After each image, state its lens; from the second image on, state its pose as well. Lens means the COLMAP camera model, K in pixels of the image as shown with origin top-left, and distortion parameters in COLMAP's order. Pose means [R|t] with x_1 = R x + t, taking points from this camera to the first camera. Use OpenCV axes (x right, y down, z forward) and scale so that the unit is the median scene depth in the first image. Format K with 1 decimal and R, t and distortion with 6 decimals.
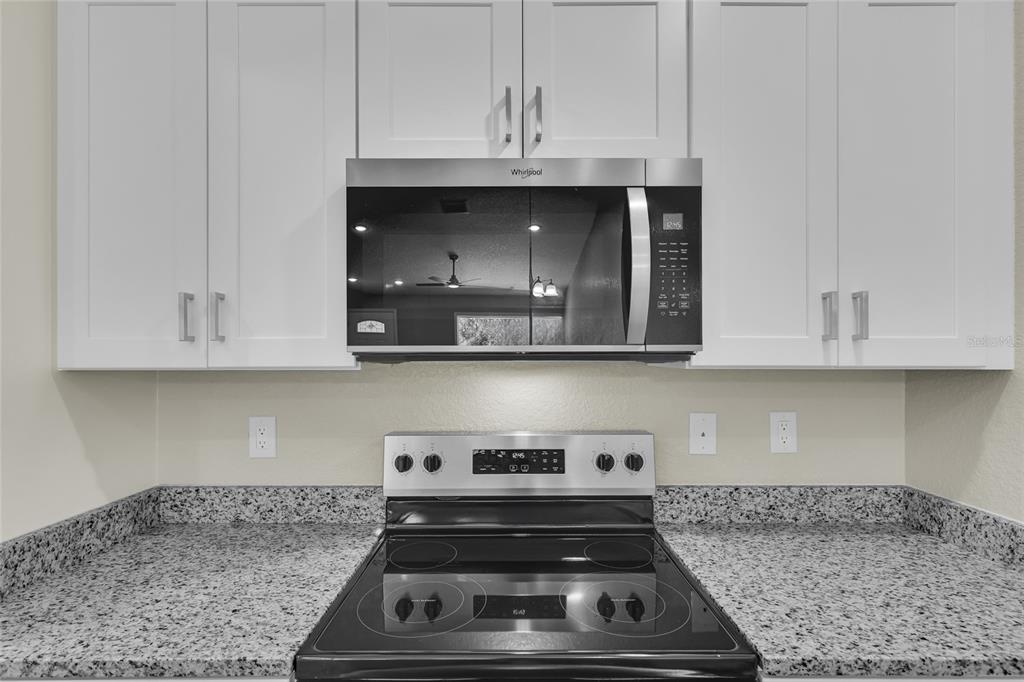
lens RADIAL K [[533.9, 0, 511.8], [0, 533.9, 333.0], [0, 0, 1]] dist [0.003360, -0.000111]
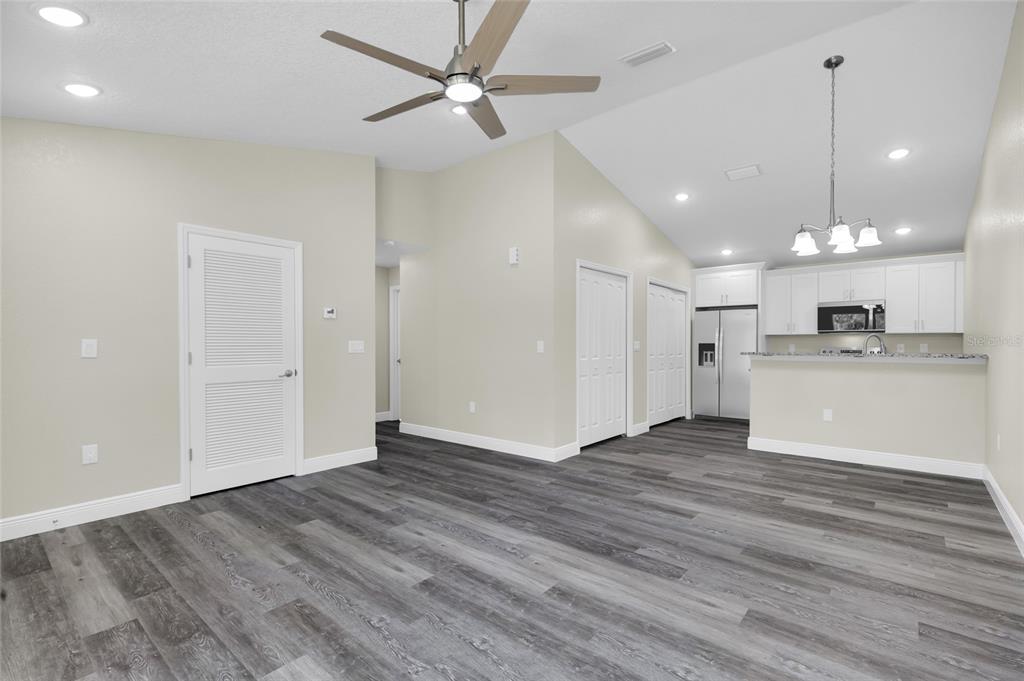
lens RADIAL K [[473.0, 0, 513.7], [0, 473.0, 350.9], [0, 0, 1]] dist [0.000331, 0.000078]
pose [[0.756786, 0.010729, -0.653574, 0.675545], [0.002087, 0.999821, 0.018830, 0.158582], [0.653659, -0.015614, 0.756628, -5.758220]]
